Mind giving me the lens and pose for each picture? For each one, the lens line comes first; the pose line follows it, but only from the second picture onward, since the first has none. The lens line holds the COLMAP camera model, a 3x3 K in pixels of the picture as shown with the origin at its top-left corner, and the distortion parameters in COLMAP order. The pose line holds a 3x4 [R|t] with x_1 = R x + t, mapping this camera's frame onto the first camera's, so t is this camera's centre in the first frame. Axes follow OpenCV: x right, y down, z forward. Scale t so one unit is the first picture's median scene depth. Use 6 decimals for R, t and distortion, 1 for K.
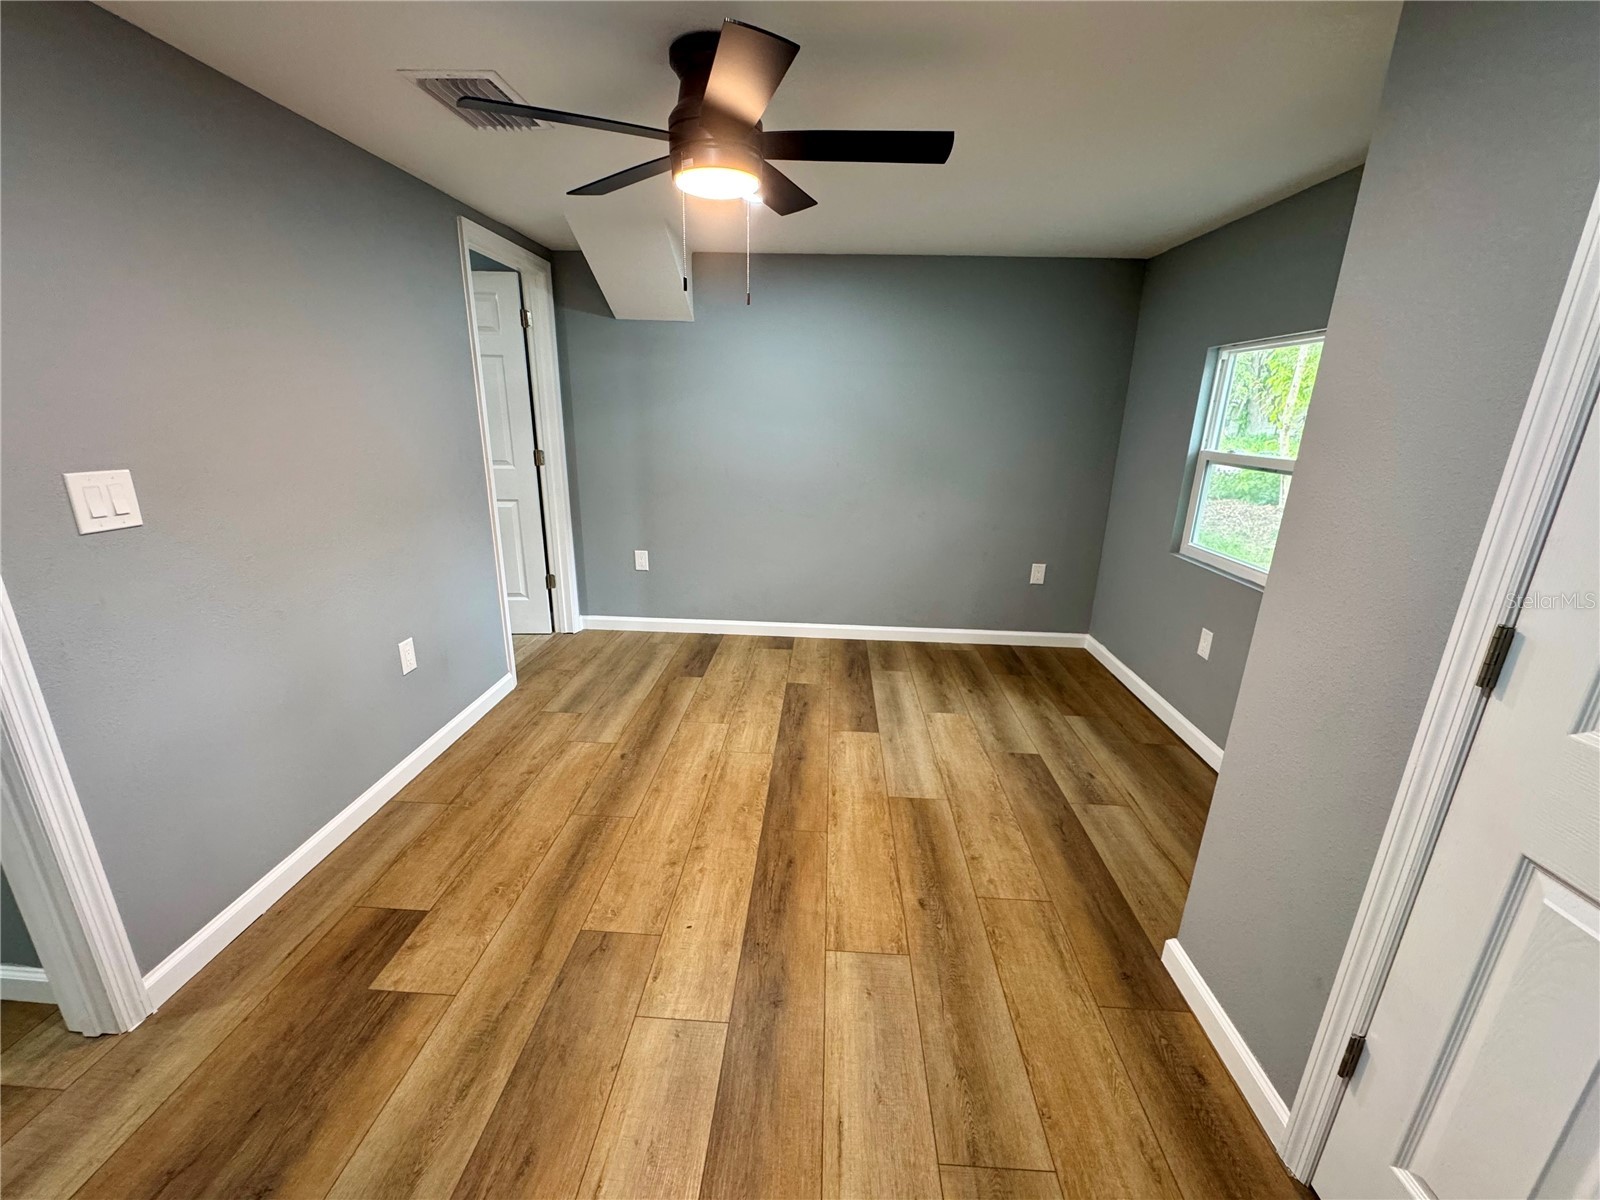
lens RADIAL K [[639.8, 0, 799.6], [0, 639.8, 605.7], [0, 0, 1]] dist [-0.004620, 0.000557]
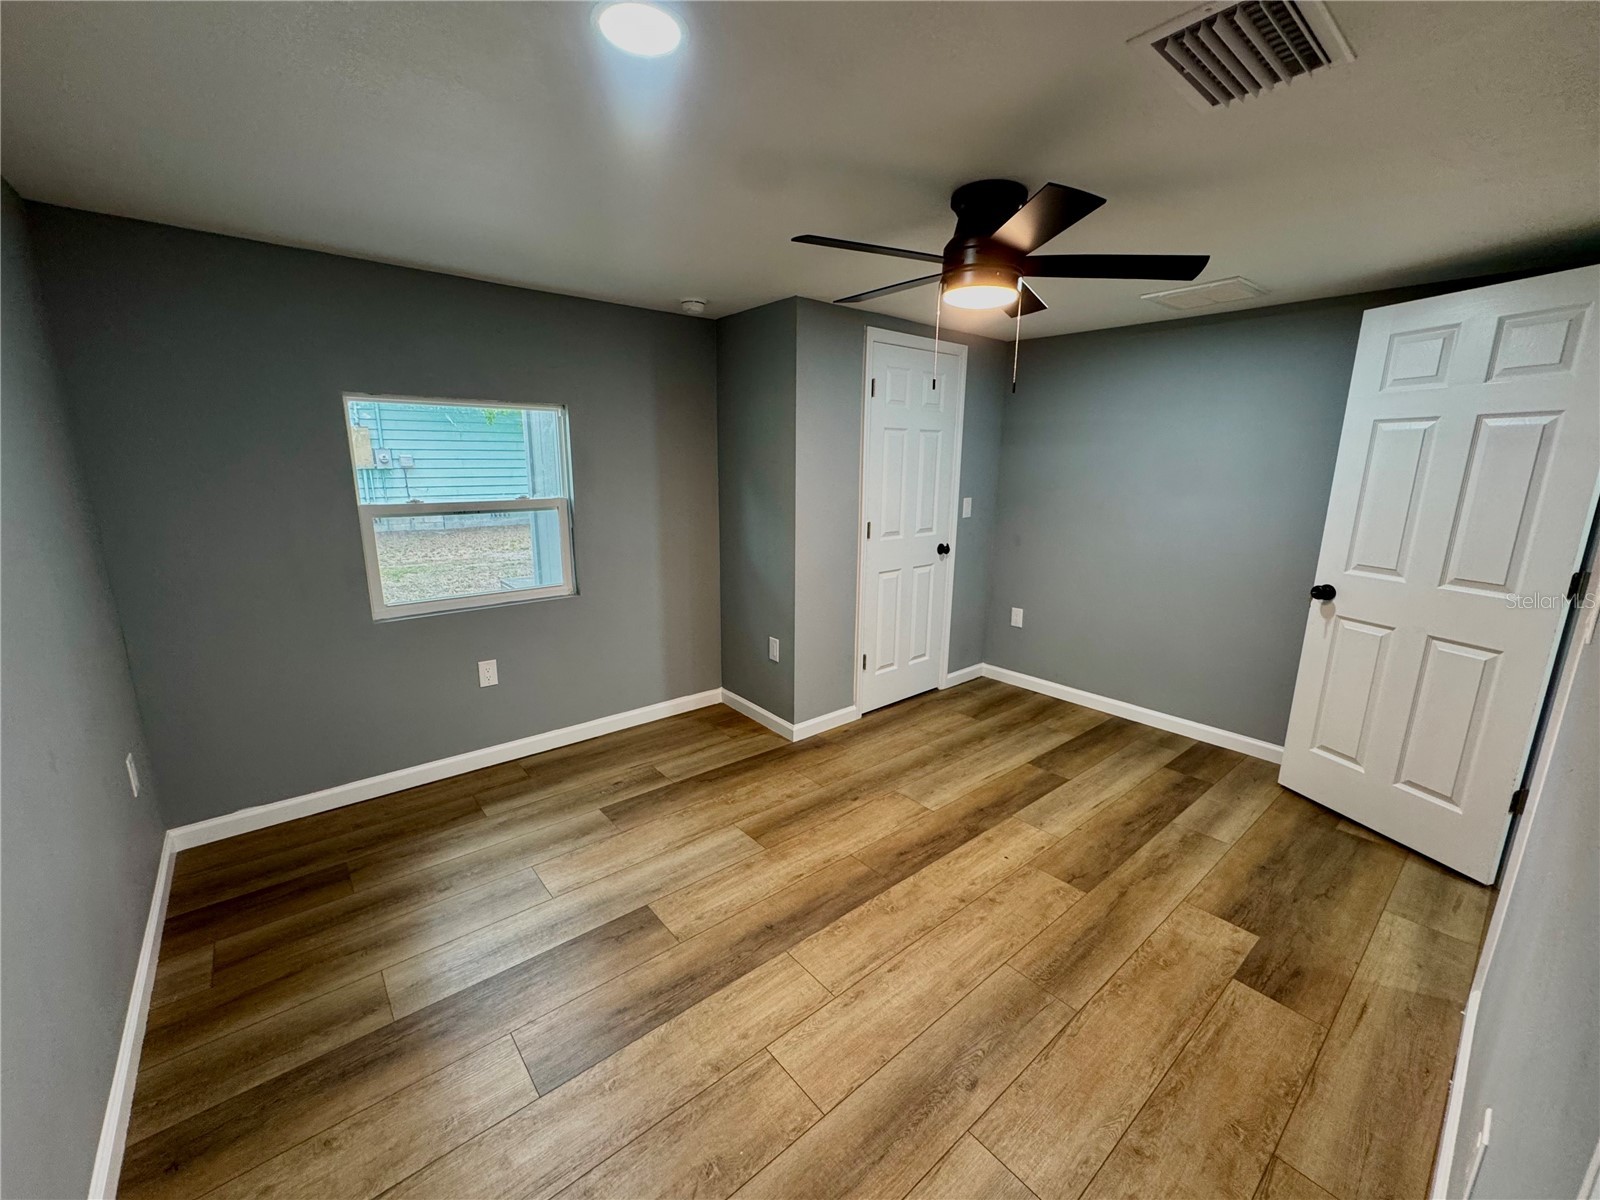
lens RADIAL K [[639.8, 0, 802.9], [0, 639.8, 605.7], [0, 0, 1]] dist [-0.004620, 0.000557]
pose [[-0.681616, -0.194721, 0.705325, -0.548814], [0.189697, 0.883958, 0.427356, -0.470777], [-0.706693, 0.425091, -0.565582, 1.388949]]
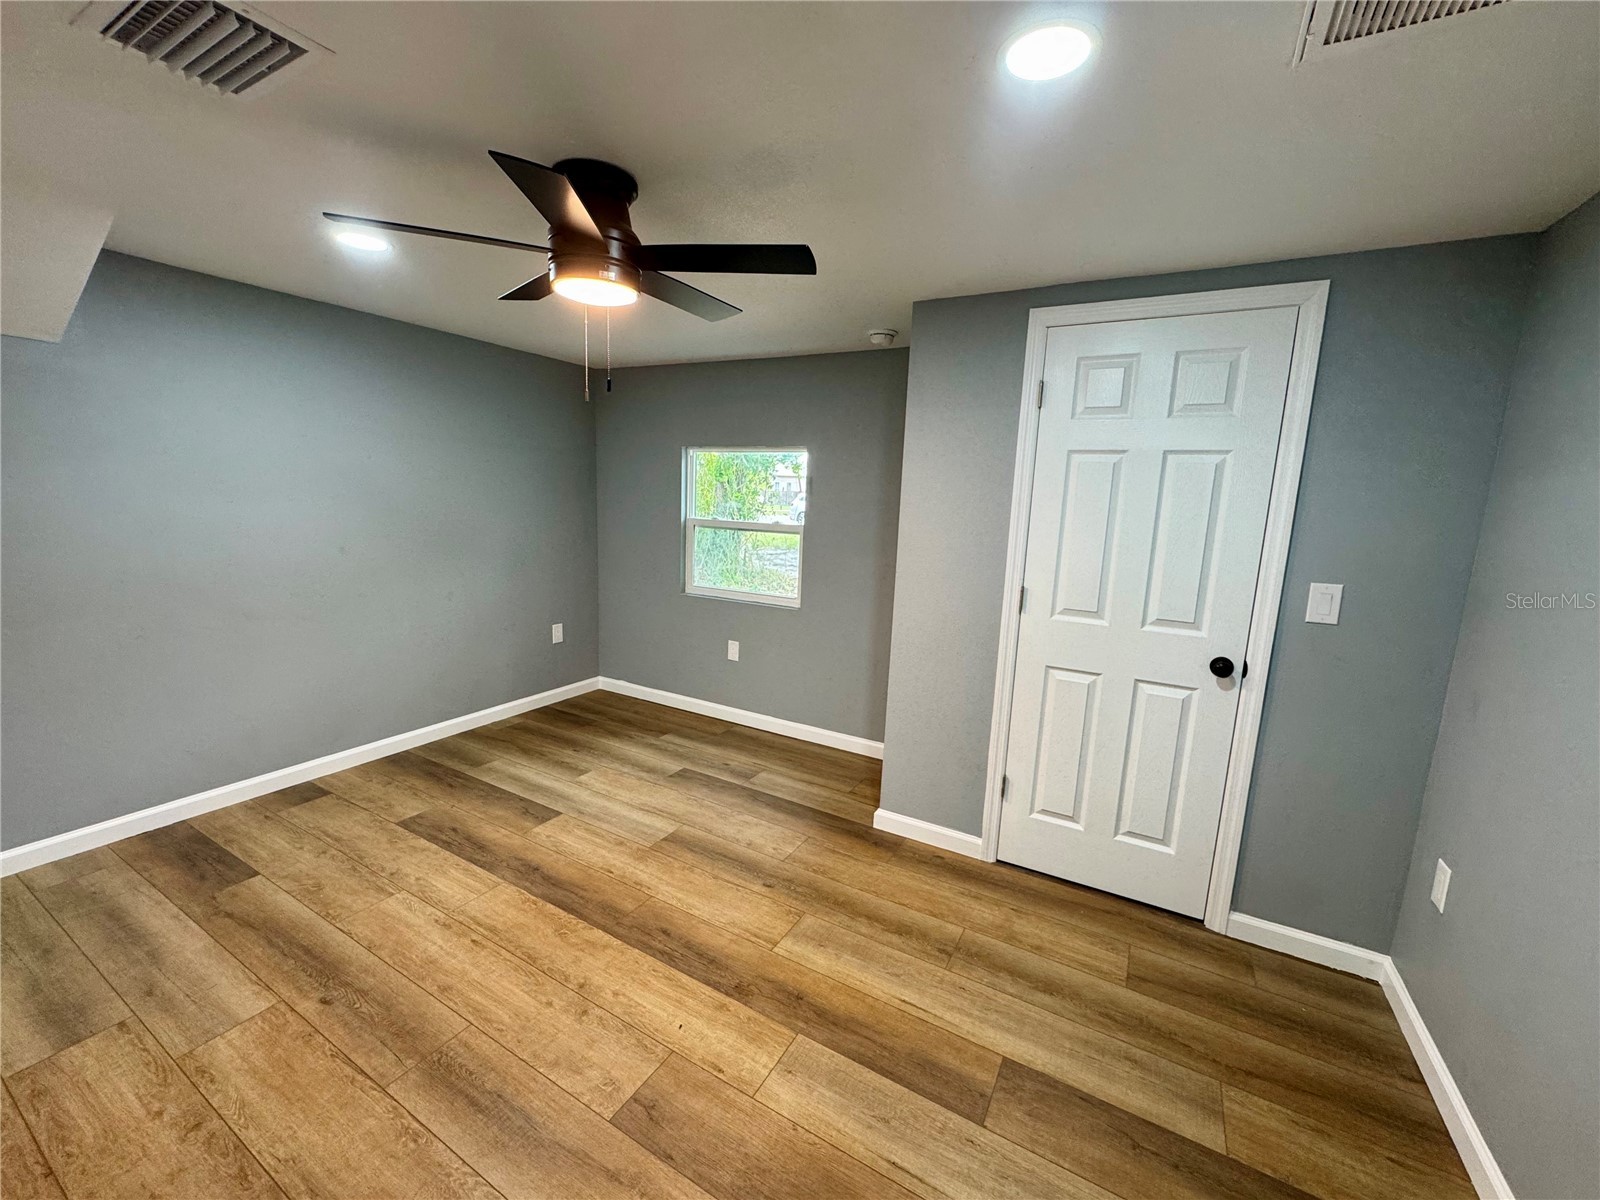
lens RADIAL K [[639.8, 0, 798.7], [0, 639.8, 606.1], [0, 0, 1]] dist [-0.004620, 0.000557]
pose [[0.449921, -0.157823, 0.879012, -0.636043], [0.233798, 0.970750, 0.054625, -0.095140], [-0.861922, 0.180934, 0.473660, 0.205892]]
